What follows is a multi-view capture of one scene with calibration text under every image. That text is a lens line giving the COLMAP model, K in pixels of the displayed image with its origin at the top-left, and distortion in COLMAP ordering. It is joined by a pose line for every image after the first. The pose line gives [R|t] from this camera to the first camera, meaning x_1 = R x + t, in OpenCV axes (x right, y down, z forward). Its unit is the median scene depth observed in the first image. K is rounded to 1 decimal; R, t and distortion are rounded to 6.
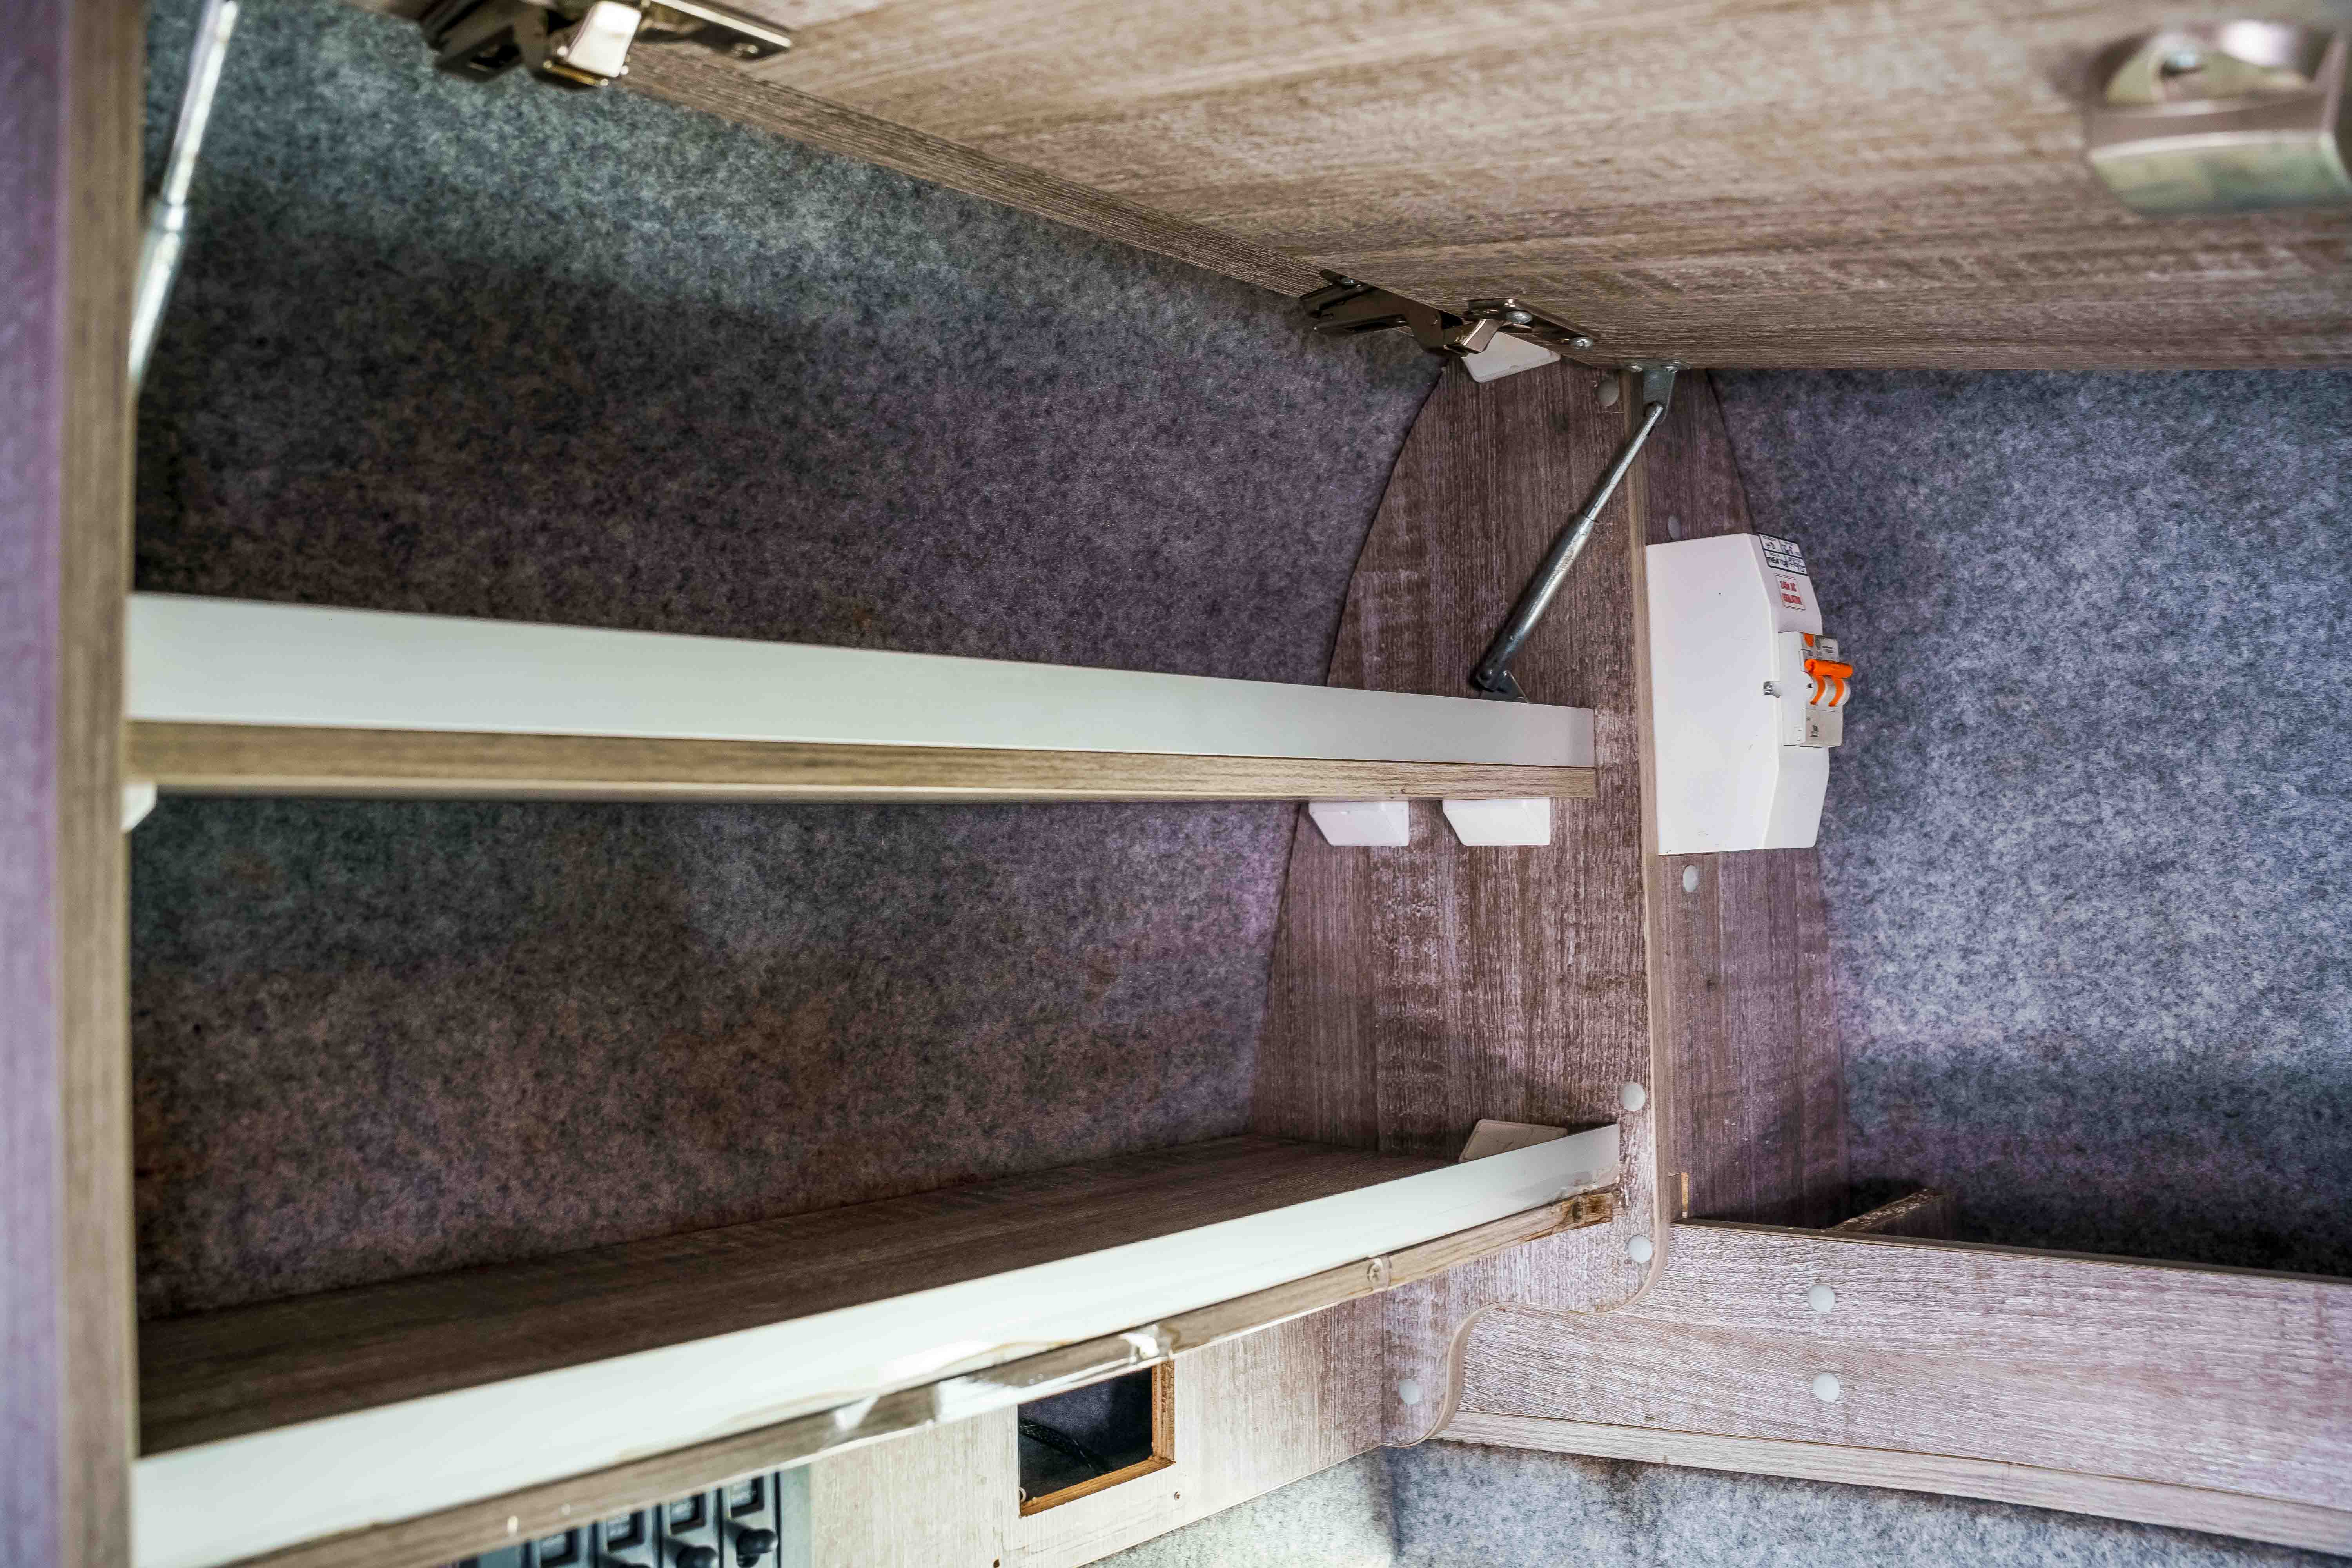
lens RADIAL K [[1909.0, 0, 1176.0], [0, 1909.0, 784.0], [0, 0, 1]] dist [-0.208025, 0.194961]
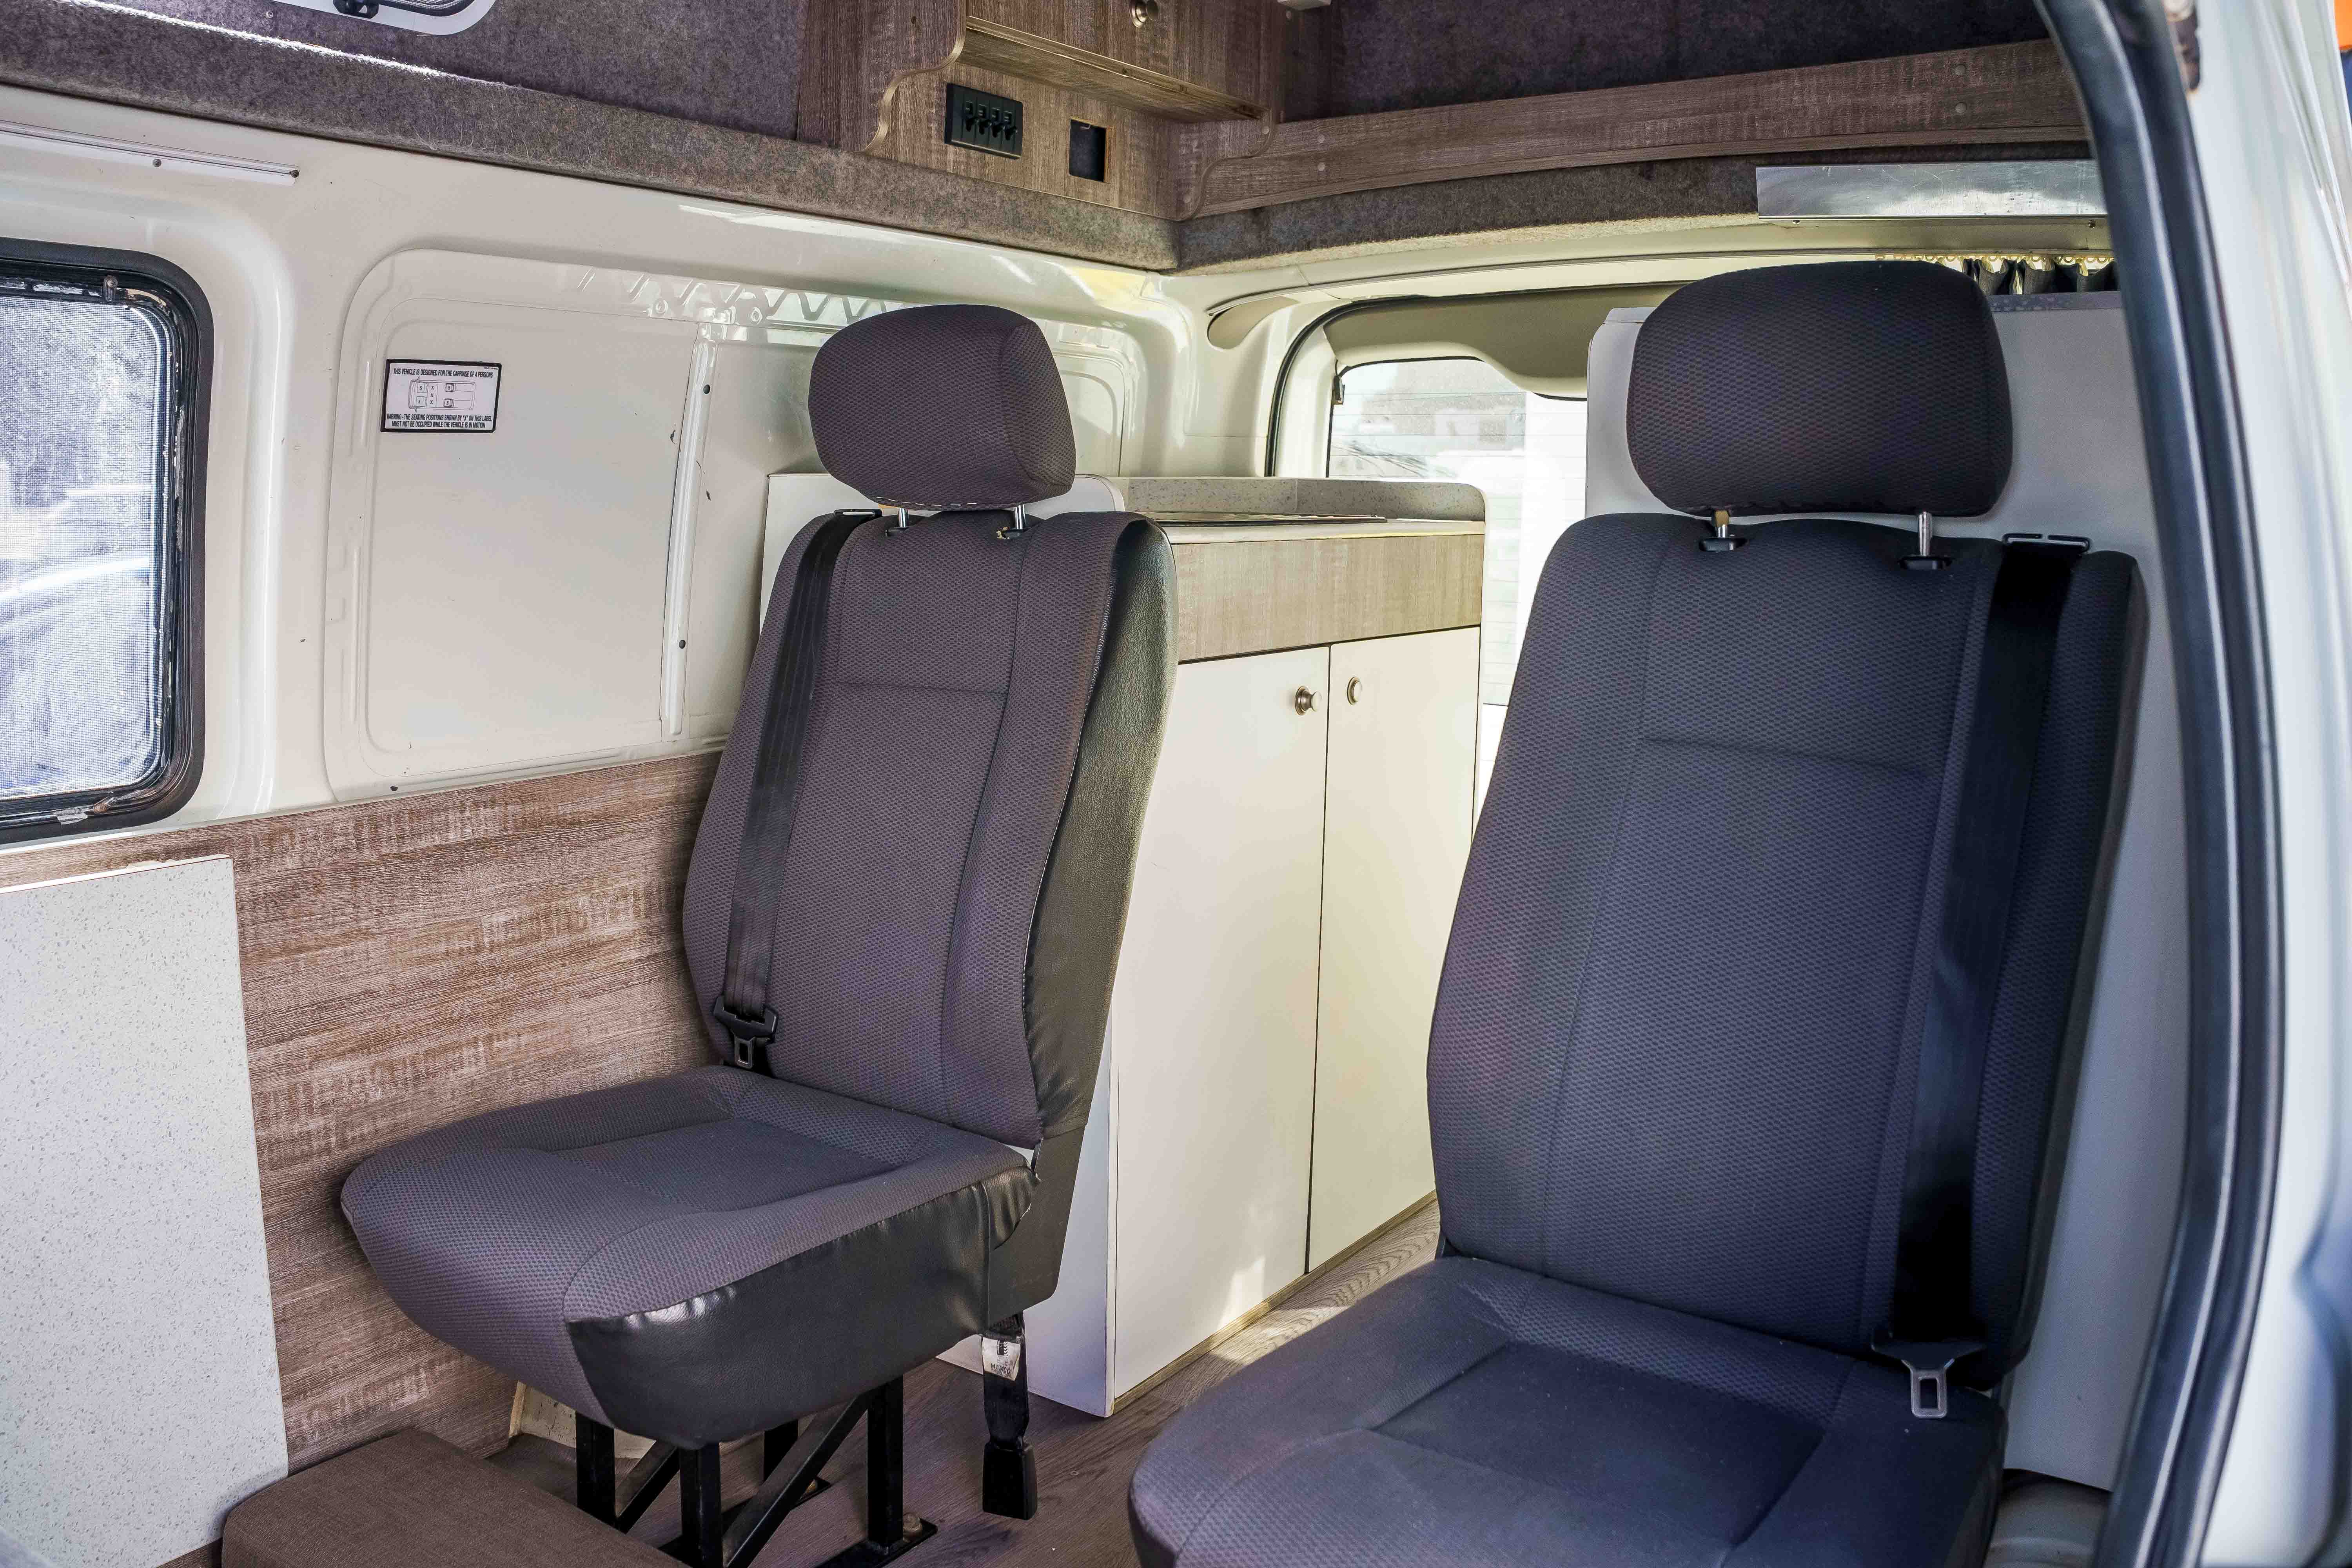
lens RADIAL K [[1909.0, 0, 1176.0], [0, 1909.0, 784.0], [0, 0, 1]] dist [-0.208025, 0.194961]
pose [[0.990533, 0.023534, 0.135240, -0.273200], [-0.049288, 0.980472, 0.190381, 0.701011], [-0.128119, -0.195245, 0.972350, -2.082445]]
